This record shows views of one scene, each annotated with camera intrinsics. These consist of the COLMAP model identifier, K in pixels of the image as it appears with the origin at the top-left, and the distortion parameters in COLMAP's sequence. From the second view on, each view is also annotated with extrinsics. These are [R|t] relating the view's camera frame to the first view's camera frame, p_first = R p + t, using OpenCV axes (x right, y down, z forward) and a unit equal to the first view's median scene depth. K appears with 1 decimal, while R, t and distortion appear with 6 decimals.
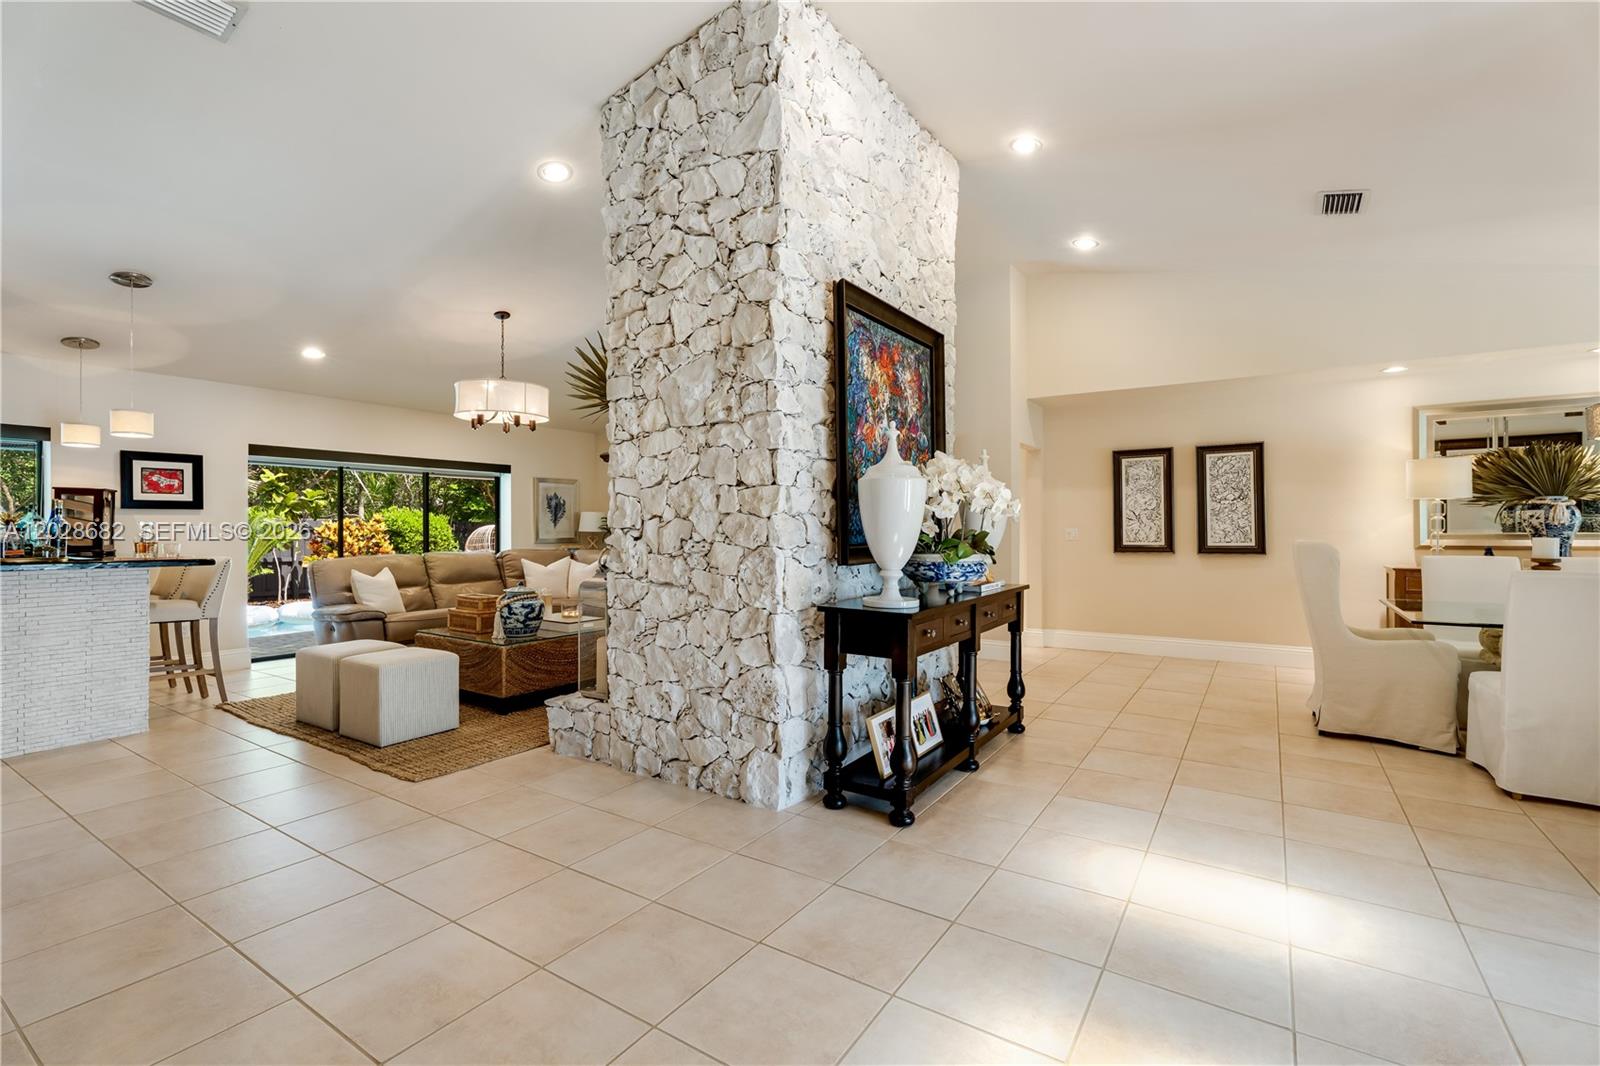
lens RADIAL K [[711.3, 0, 792.8], [0, 711.3, 528.6], [0, 0, 1]] dist [0.004715, -0.002137]
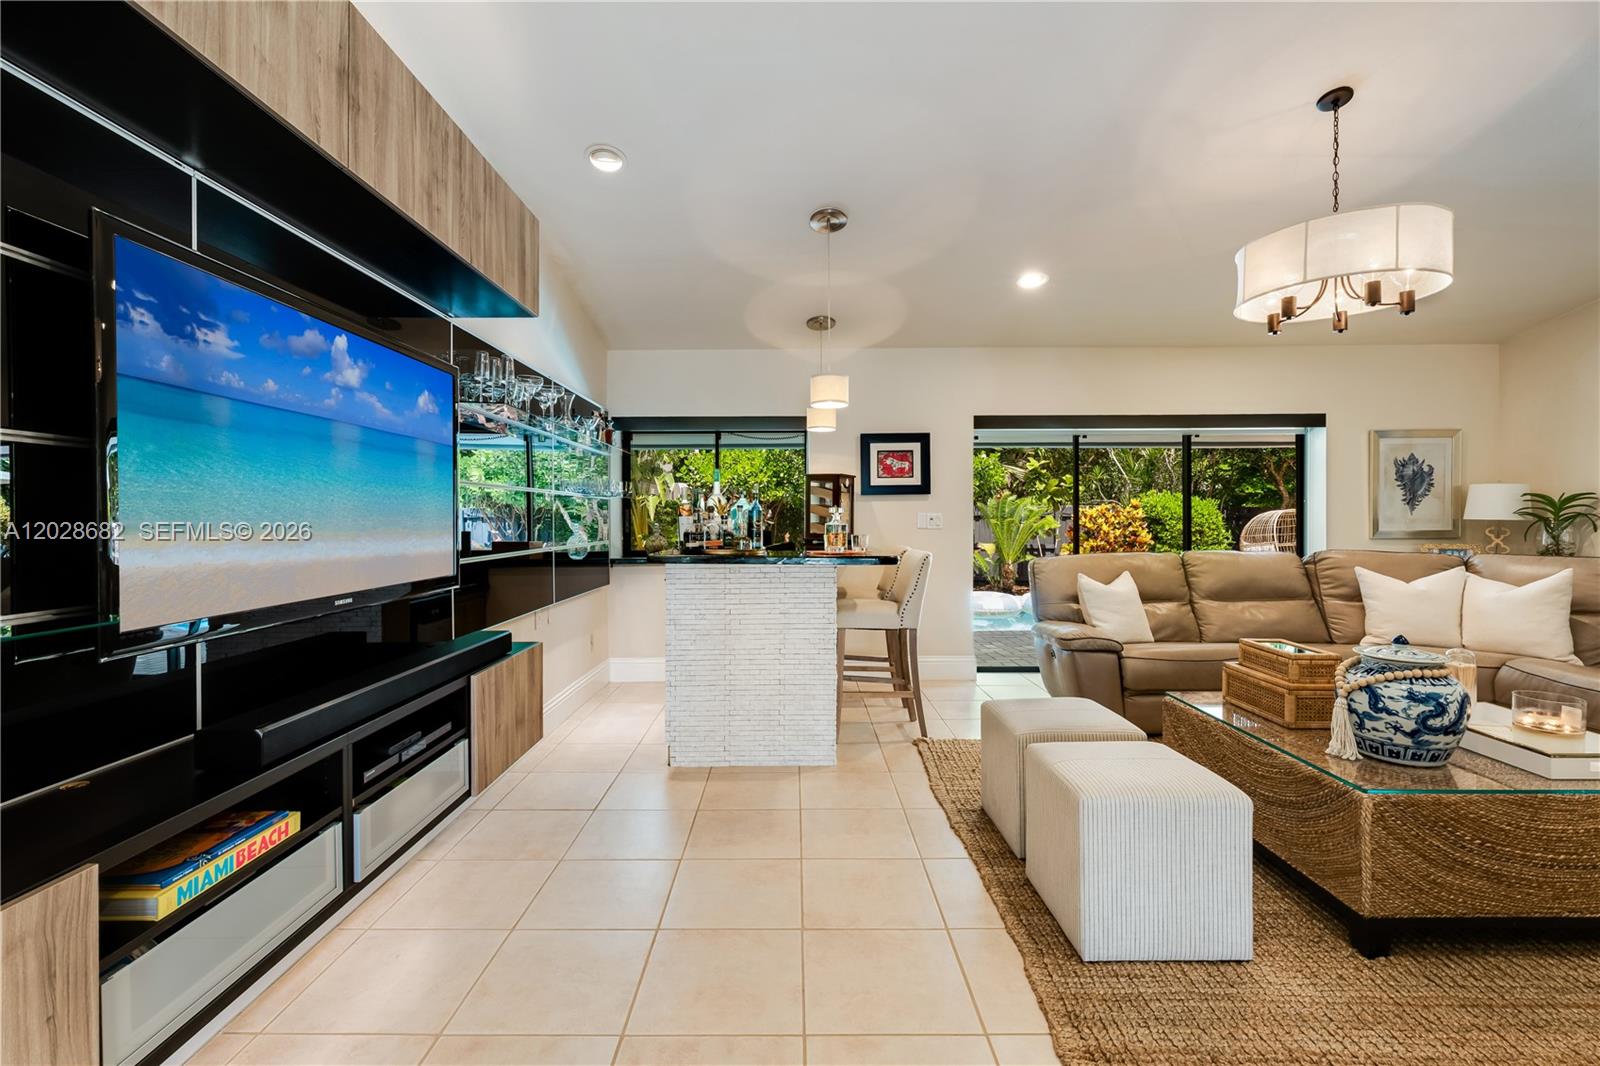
lens RADIAL K [[711.3, 0, 793.2], [0, 711.3, 521.7], [0, 0, 1]] dist [0.004715, -0.002137]
pose [[0.551755, 0.004437, -0.833994, -0.281006], [0.002662, 0.999971, 0.007081, 0.000909], [0.834002, -0.006128, 0.551727, 0.564374]]
